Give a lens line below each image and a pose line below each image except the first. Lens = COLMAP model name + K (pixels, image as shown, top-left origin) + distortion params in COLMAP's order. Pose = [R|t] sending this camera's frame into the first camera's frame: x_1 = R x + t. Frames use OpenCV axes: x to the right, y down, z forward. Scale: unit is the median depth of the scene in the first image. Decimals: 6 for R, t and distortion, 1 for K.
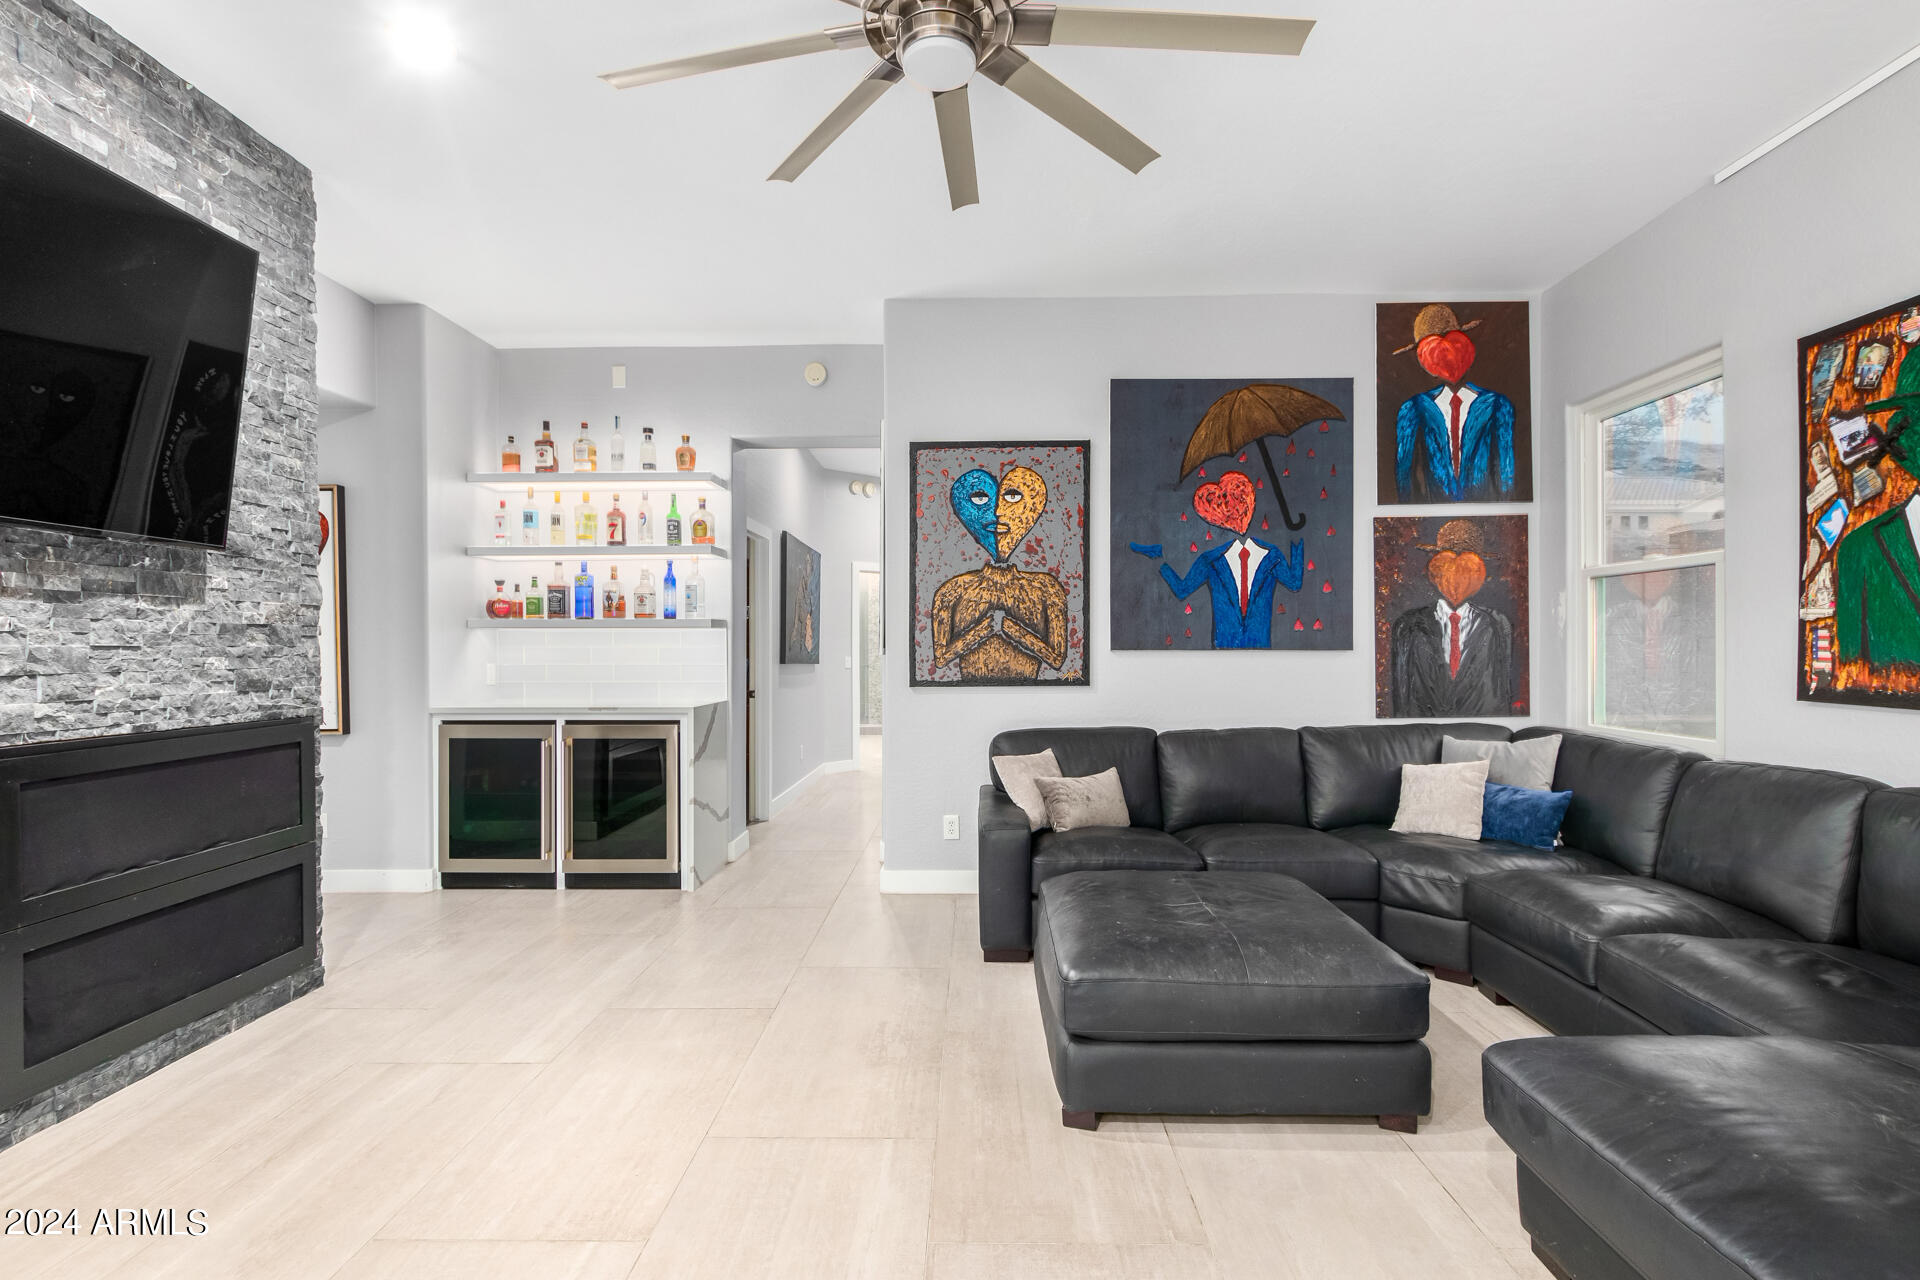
lens RADIAL K [[893.7, 0, 976.7], [0, 893.7, 647.1], [0, 0, 1]] dist [0.004472, 0.000224]
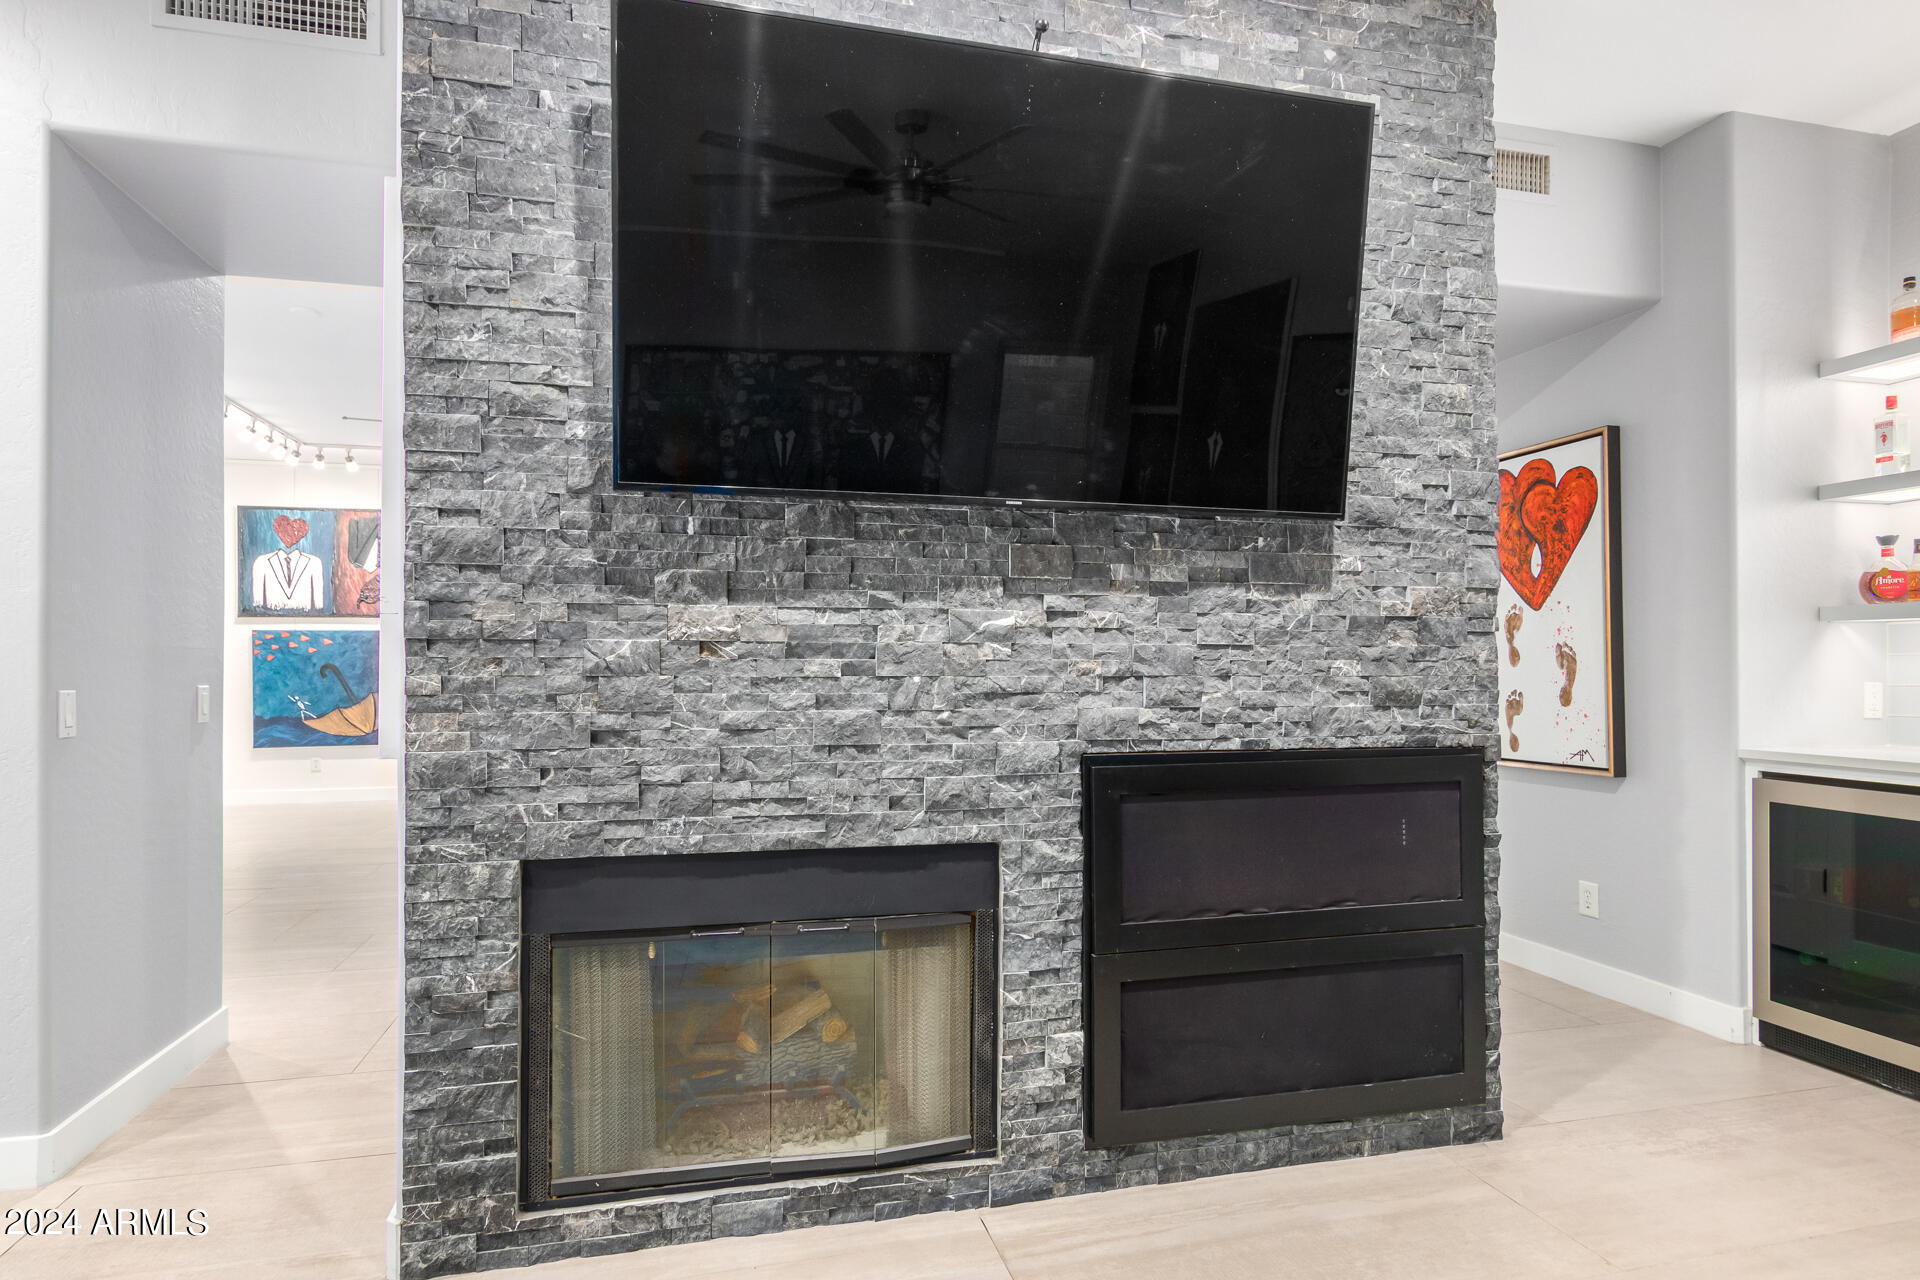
lens RADIAL K [[1038.5, 0, 950.8], [0, 1038.5, 663.2], [0, 0, 1]] dist [0.009659, -0.003280]
pose [[0.252868, -0.003157, -0.967496, -0.043987], [-0.002123, 0.999990, -0.003817, 0.011623], [0.967498, 0.003019, 0.252859, 0.286132]]
